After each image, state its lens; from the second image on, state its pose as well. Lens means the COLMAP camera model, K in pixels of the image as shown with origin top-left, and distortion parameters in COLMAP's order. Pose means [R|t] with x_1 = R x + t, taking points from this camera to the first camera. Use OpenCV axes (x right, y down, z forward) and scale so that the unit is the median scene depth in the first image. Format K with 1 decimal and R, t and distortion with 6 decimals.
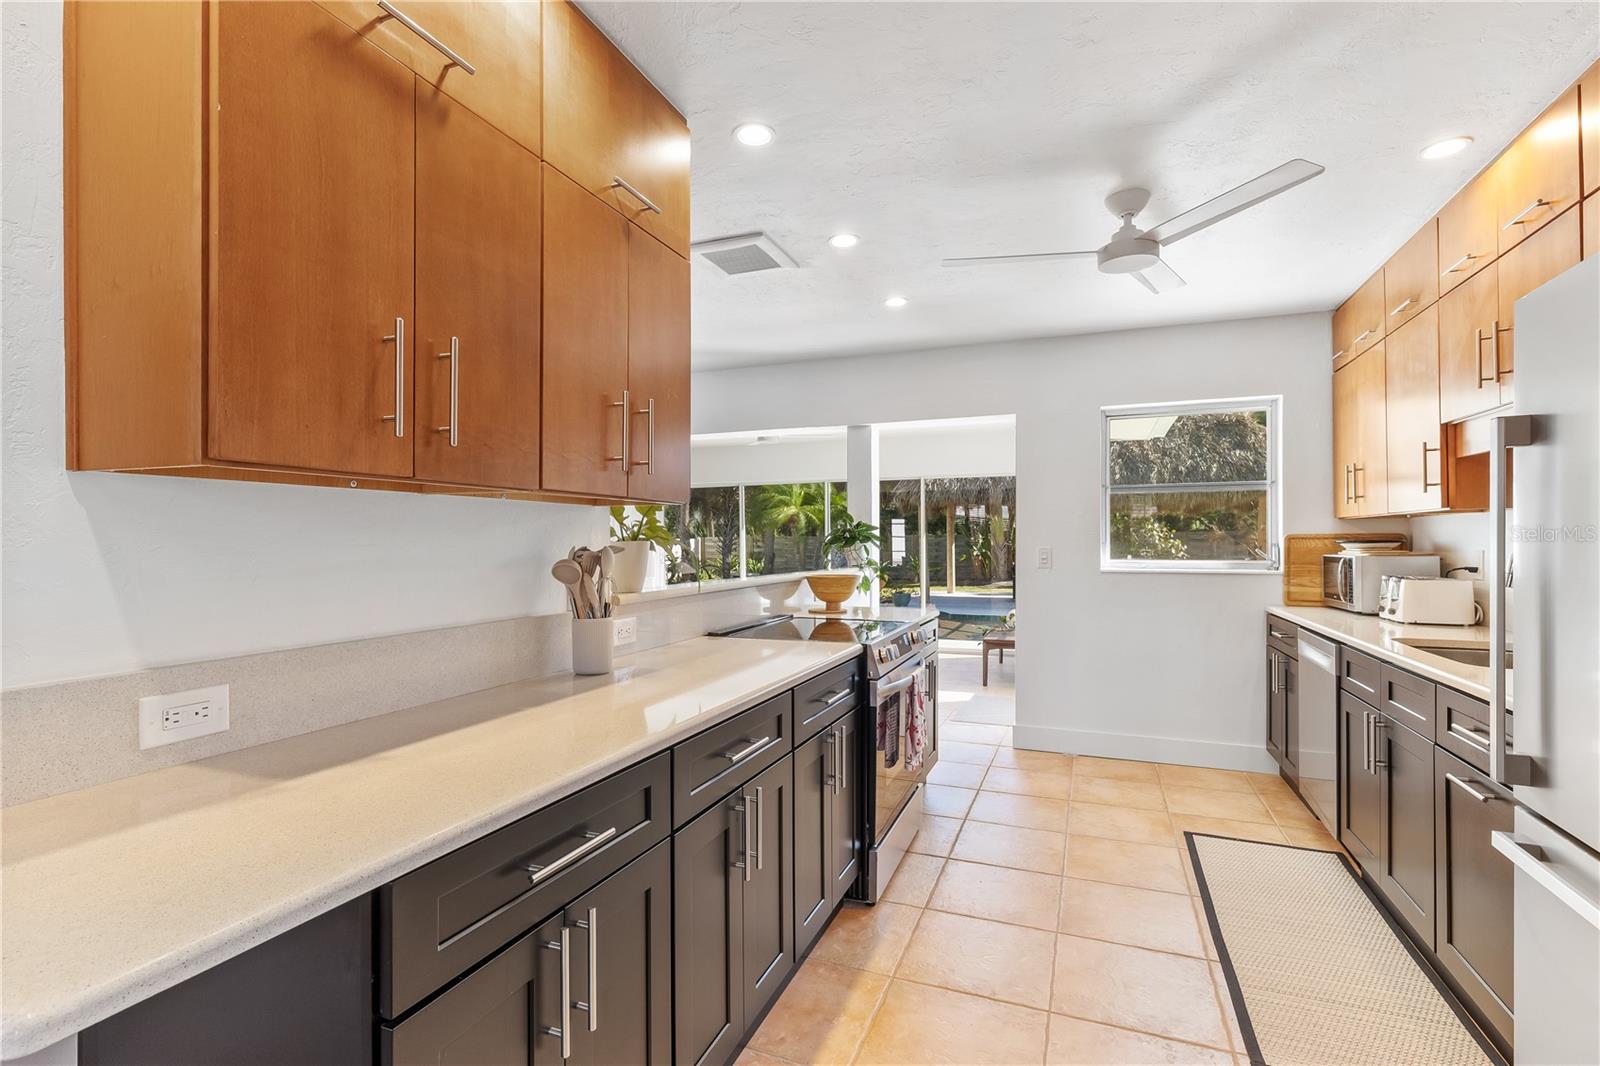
lens RADIAL K [[739.4, 0, 800.1], [0, 739.4, 533.2], [0, 0, 1]] dist [-0.001809, -0.000006]
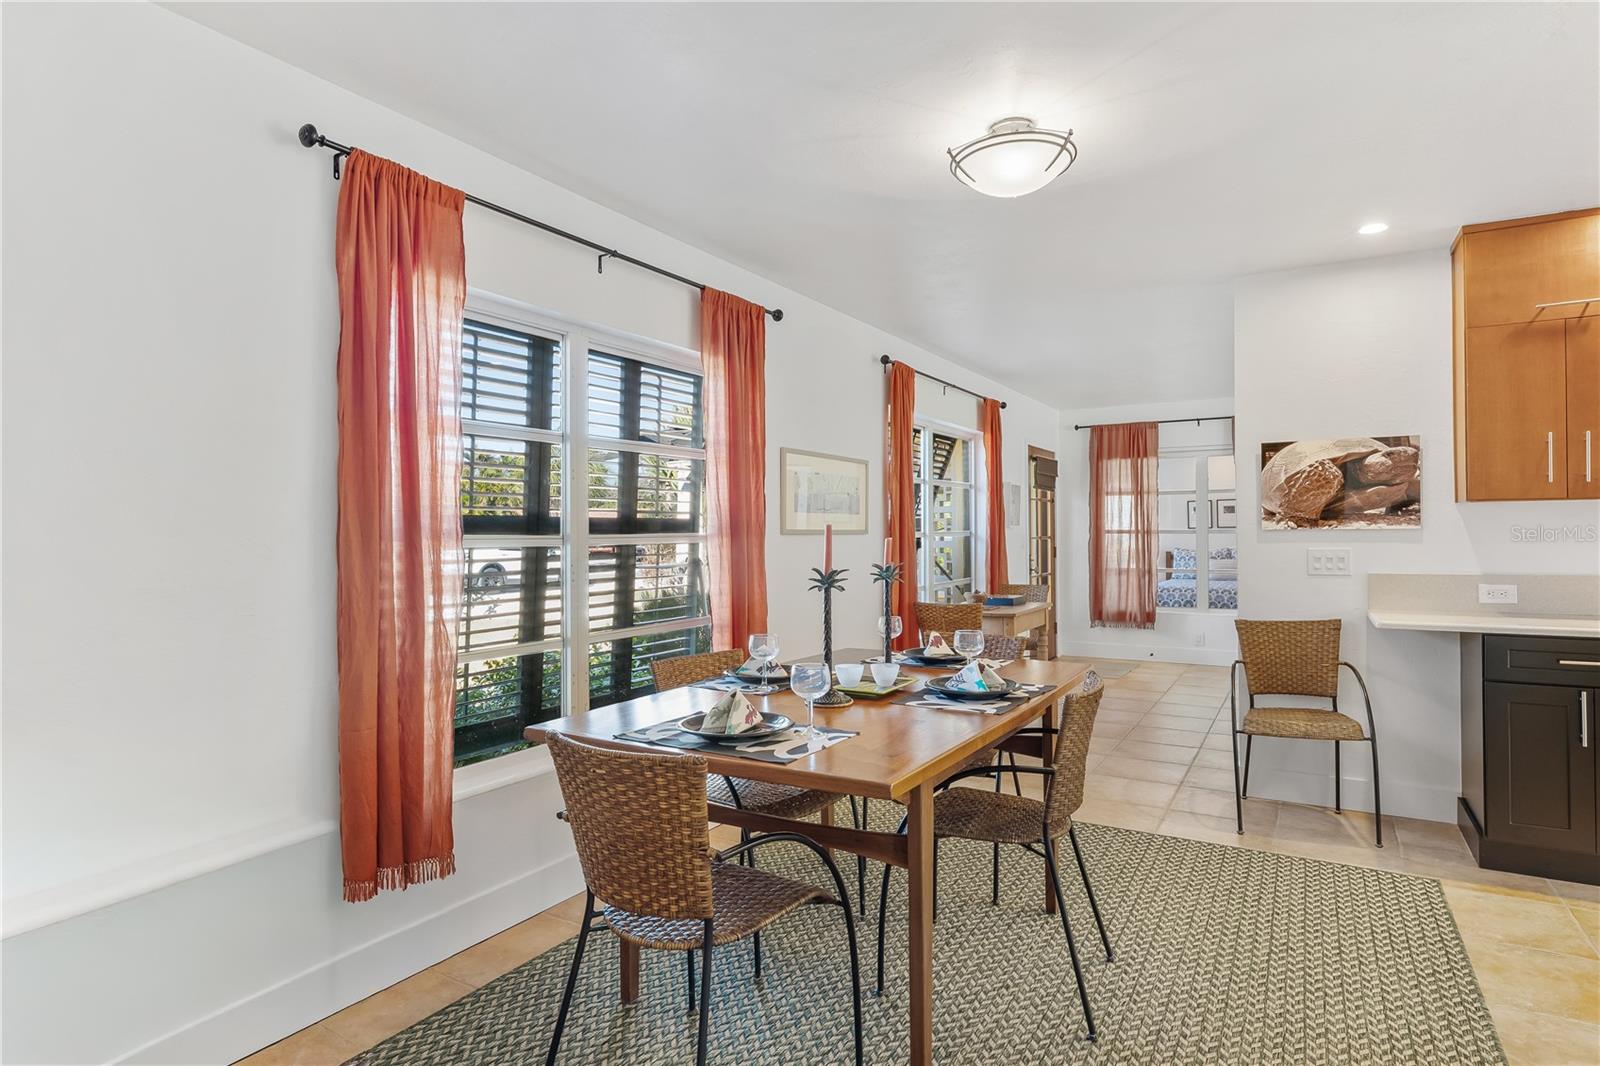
lens RADIAL K [[878.2, 0, 799.1], [0, 878.2, 531.4], [0, 0, 1]] dist [0.005465, 0.000512]
pose [[-0.163418, 0.004277, -0.986548, 2.628573], [0.003528, 0.999987, 0.003751, 0.009773], [0.986551, -0.002867, -0.163431, -0.906495]]
